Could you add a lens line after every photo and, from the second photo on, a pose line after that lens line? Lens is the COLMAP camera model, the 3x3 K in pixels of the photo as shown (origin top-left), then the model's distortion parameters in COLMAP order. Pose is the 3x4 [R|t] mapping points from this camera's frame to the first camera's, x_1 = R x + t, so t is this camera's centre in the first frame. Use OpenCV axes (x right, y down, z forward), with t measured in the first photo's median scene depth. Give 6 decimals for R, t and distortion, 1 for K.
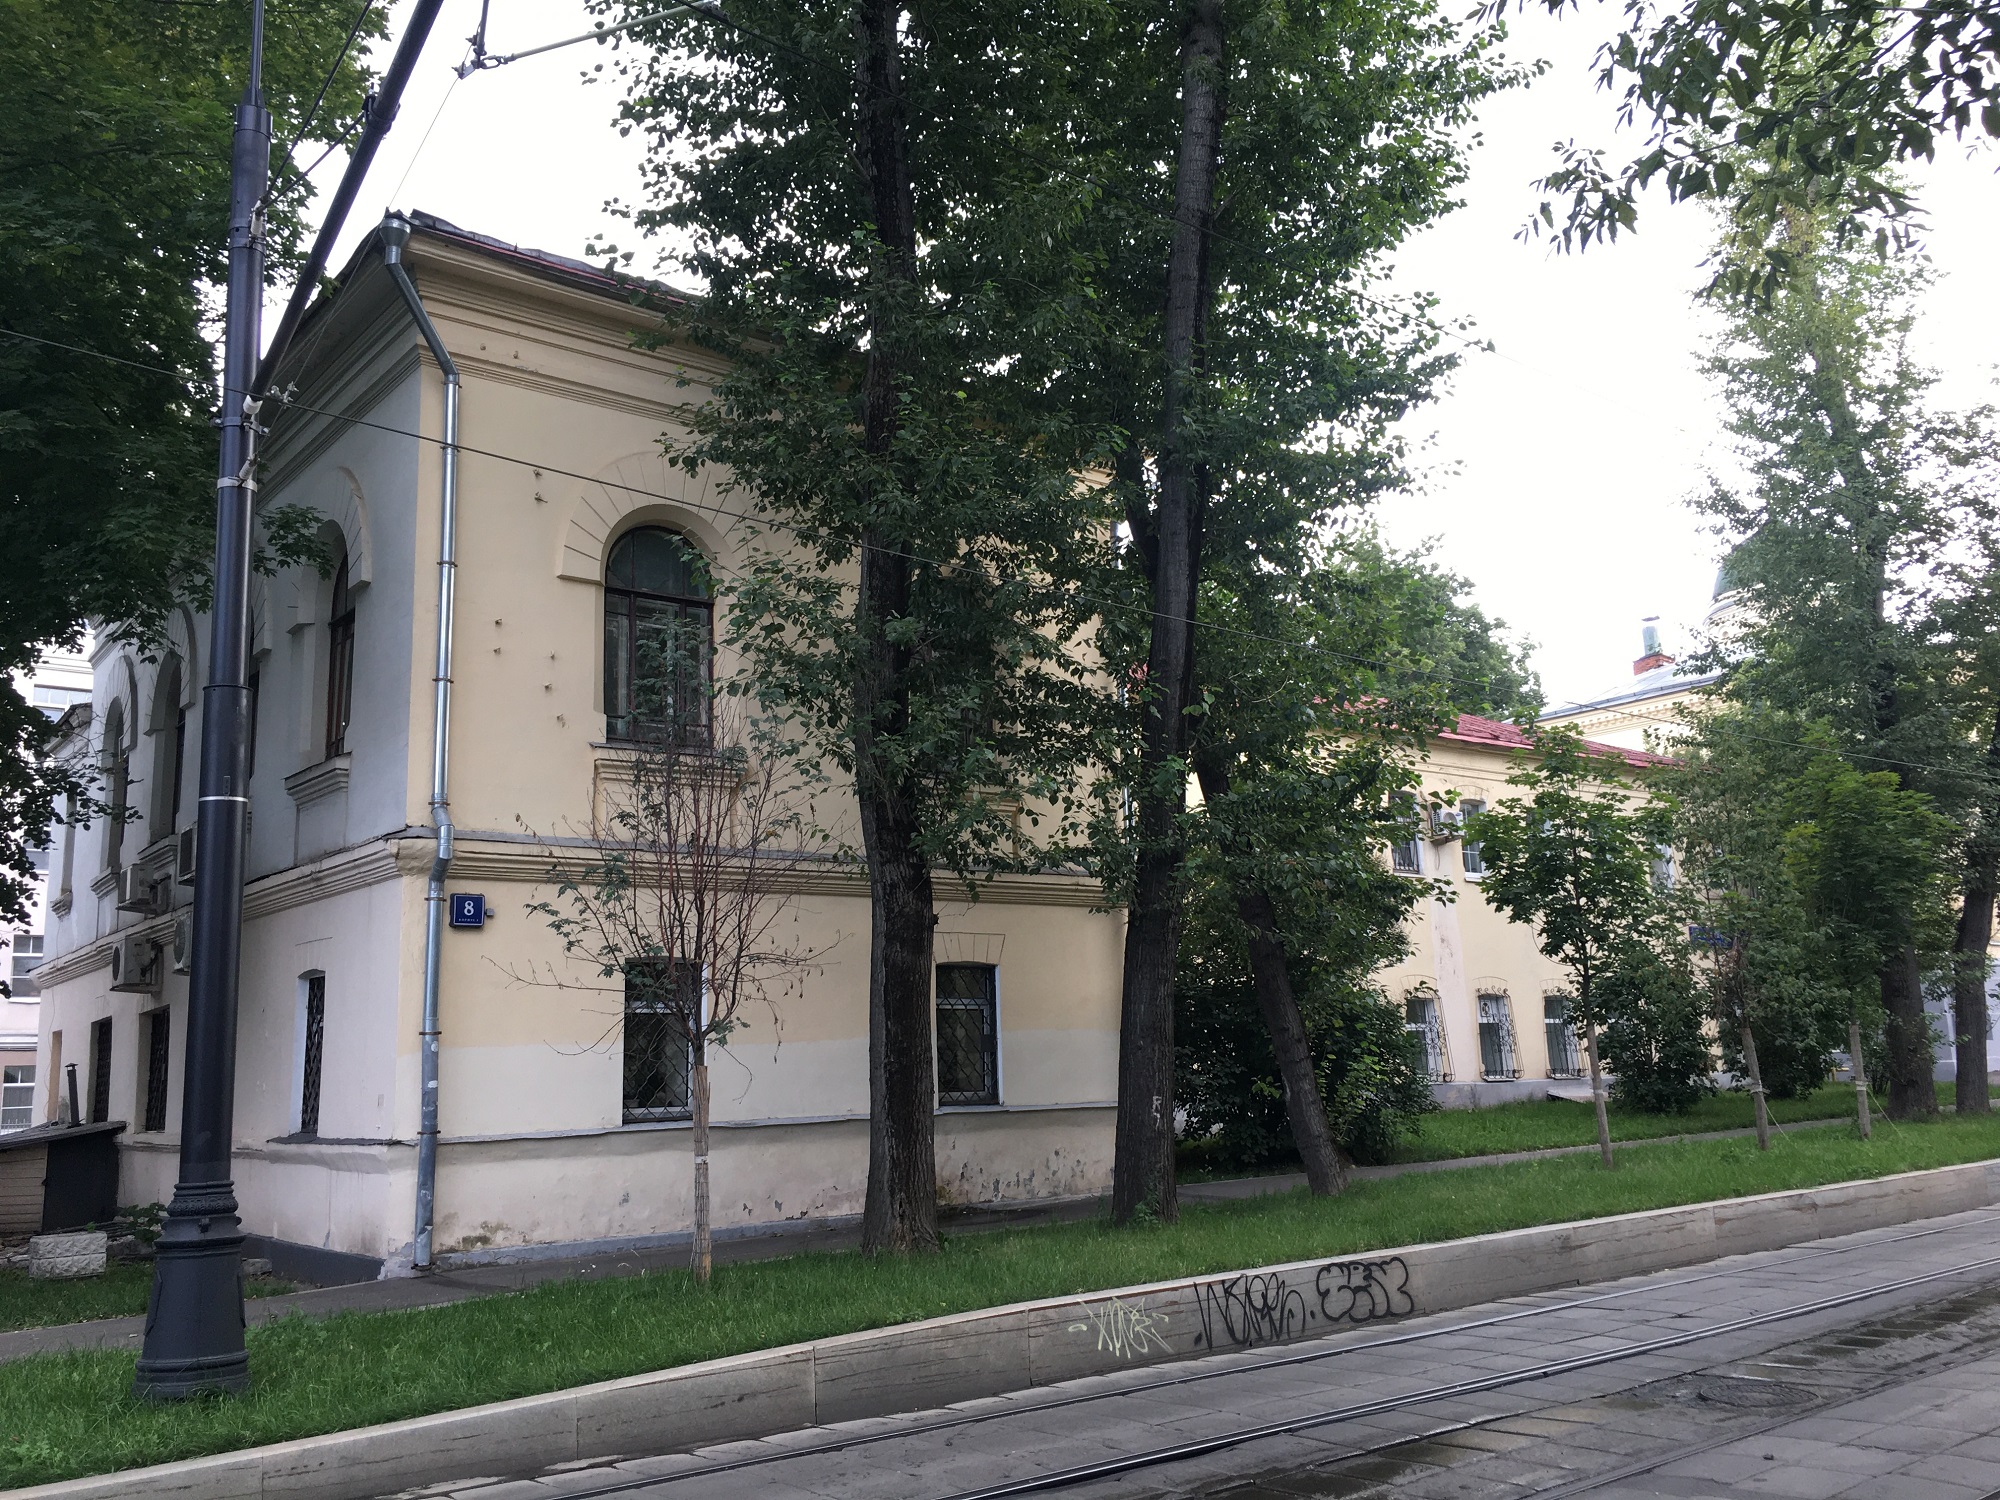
lens RADIAL K [[1679.4, 0, 997.8], [0, 1679.4, 754.3], [0, 0, 1]] dist [0.092799, -0.118577]
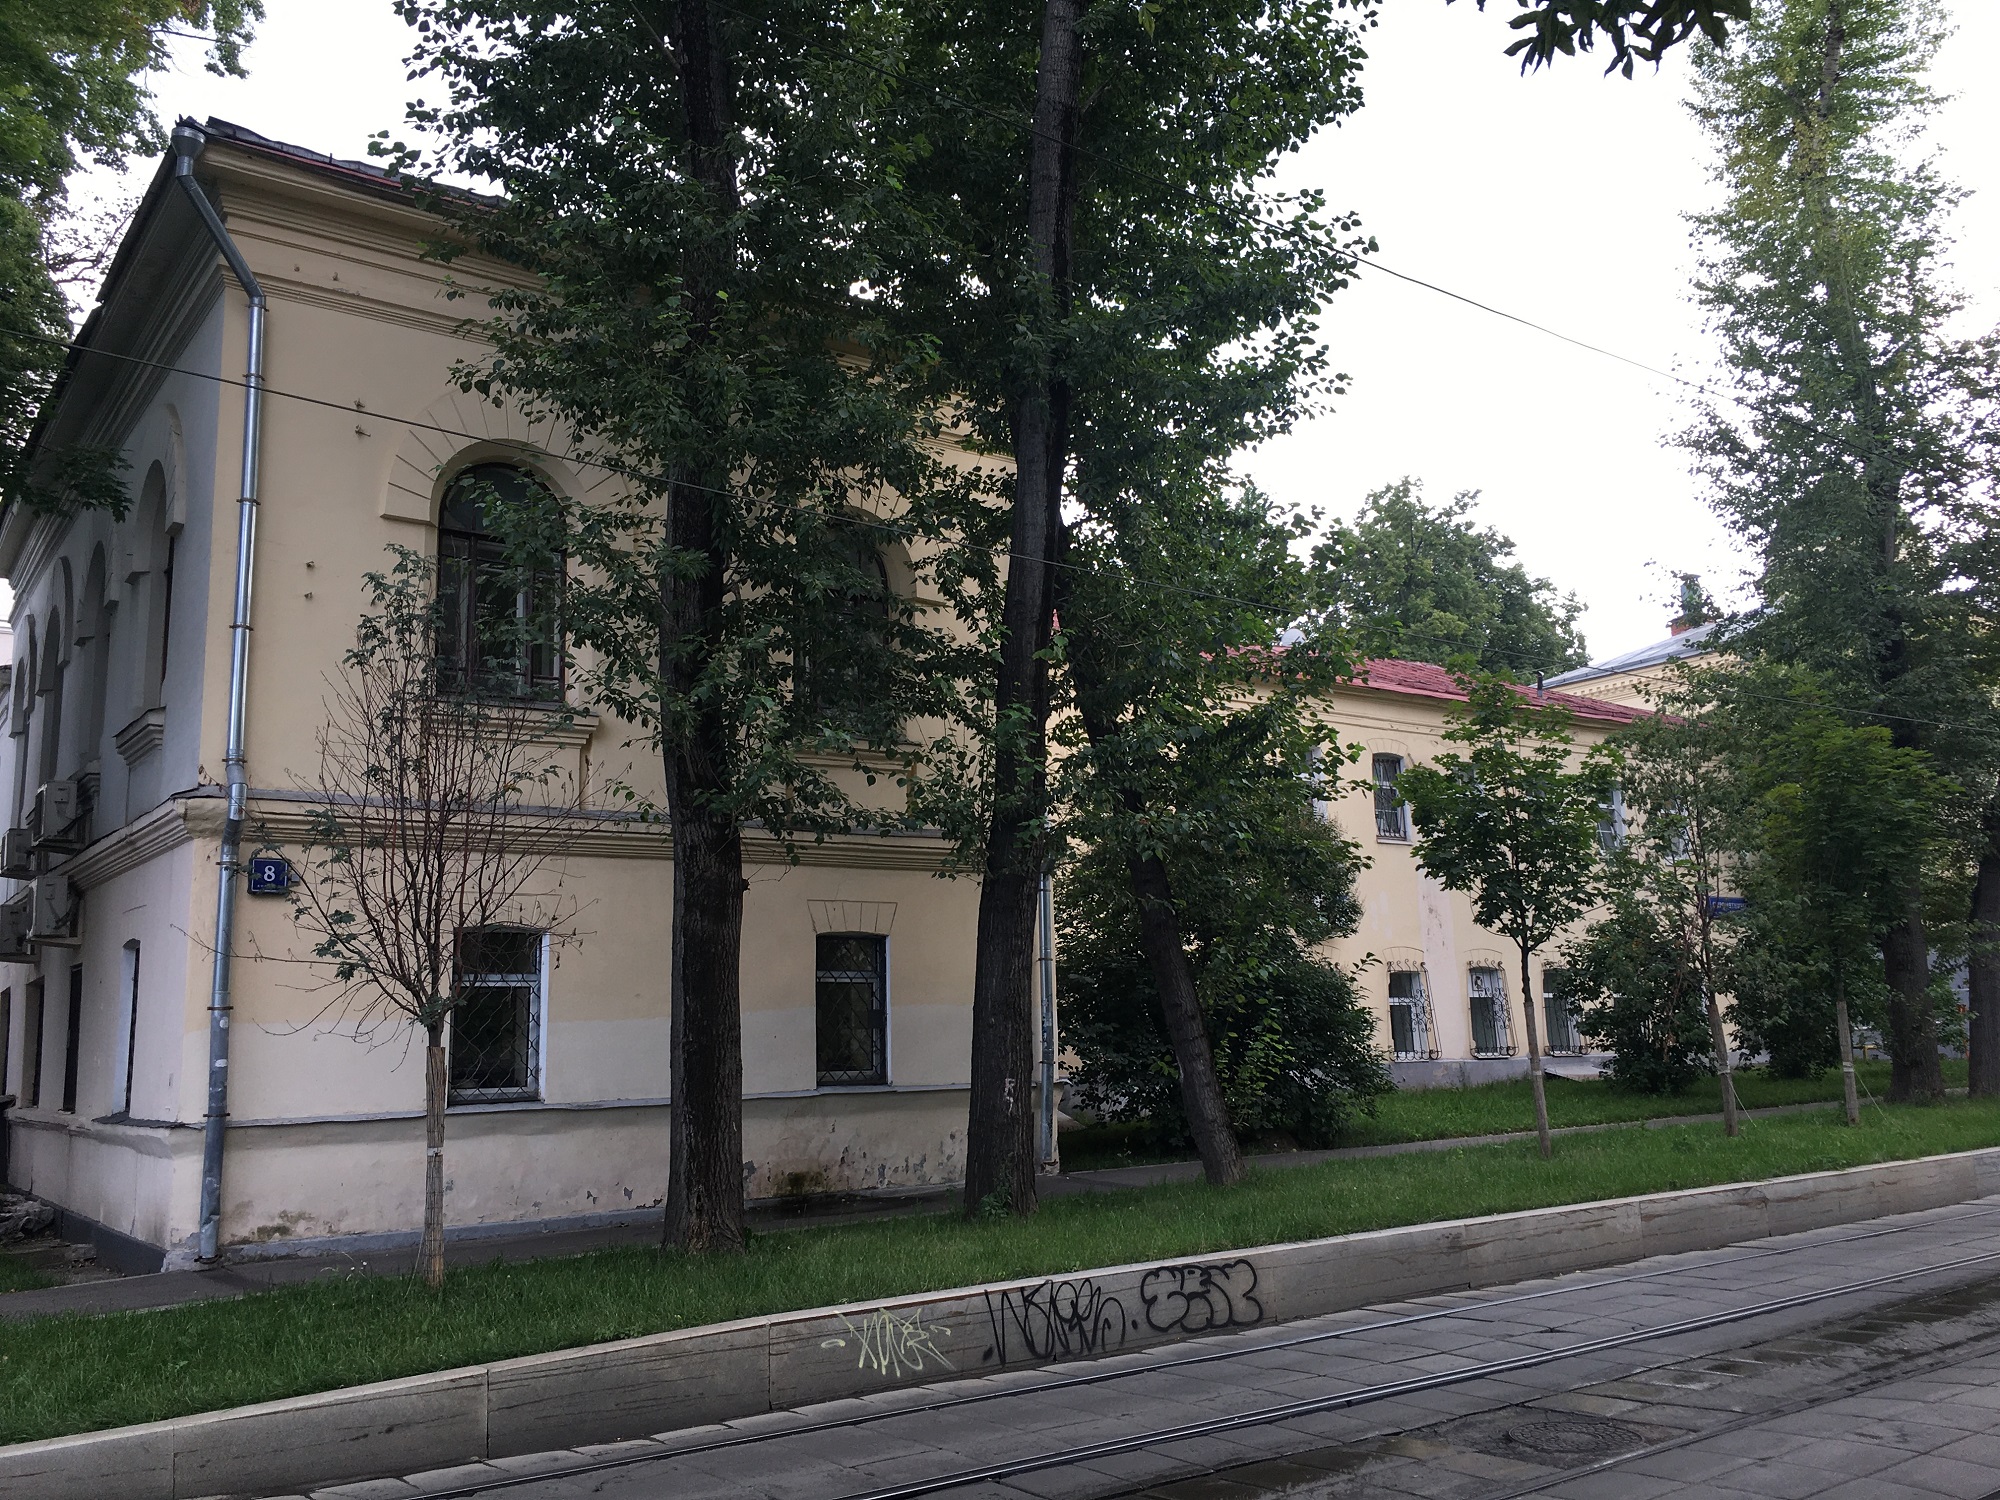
lens RADIAL K [[1677.6, 0, 1000.0], [0, 1677.6, 750.0], [0, 0, 1]] dist [0.092178, -0.118047]
pose [[0.999111, -0.003037, -0.042054, 0.116353], [0.003623, 0.999897, 0.013864, 0.011180], [0.042007, -0.014004, 0.999019, 0.083722]]
